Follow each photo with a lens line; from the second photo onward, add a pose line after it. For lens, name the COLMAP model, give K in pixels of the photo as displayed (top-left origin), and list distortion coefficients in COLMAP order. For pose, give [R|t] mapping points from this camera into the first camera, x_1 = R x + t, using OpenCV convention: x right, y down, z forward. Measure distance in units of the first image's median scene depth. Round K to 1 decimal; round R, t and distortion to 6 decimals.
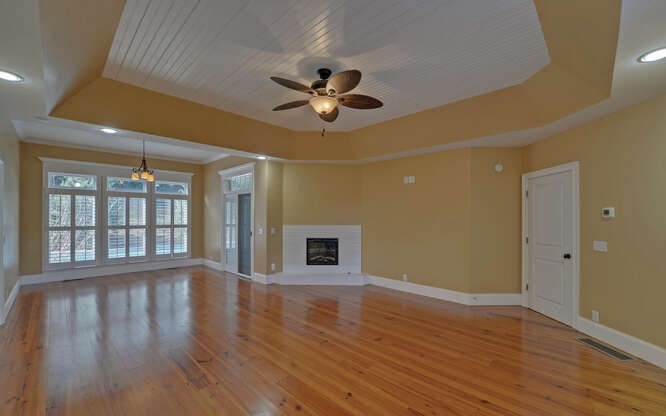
lens RADIAL K [[278.8, 0, 332.3], [0, 278.8, 218.6], [0, 0, 1]] dist [-0.001529, -0.000092]
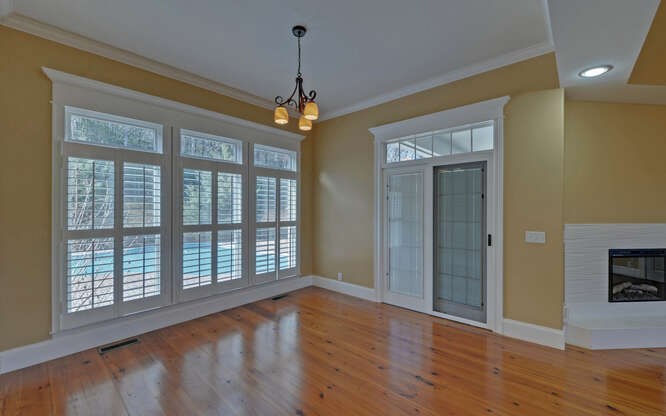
lens RADIAL K [[271.6, 0, 339.3], [0, 271.6, 213.2], [0, 0, 1]] dist [-0.002502, -0.000345]
pose [[0.997949, -0.003134, 0.063935, -0.587521], [0.002356, 0.999922, 0.012236, -0.002195], [-0.063969, -0.012060, 0.997879, 0.519473]]
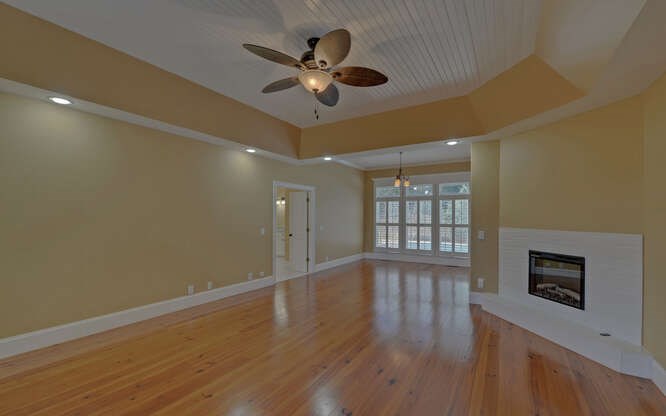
lens RADIAL K [[271.6, 0, 339.3], [0, 271.6, 213.2], [0, 0, 1]] dist [-0.002502, -0.000345]
pose [[0.229262, -0.013328, -0.973274, 0.383022], [-0.008911, 0.999836, -0.015791, 0.001789], [0.973324, 0.012293, 0.229105, 0.432446]]
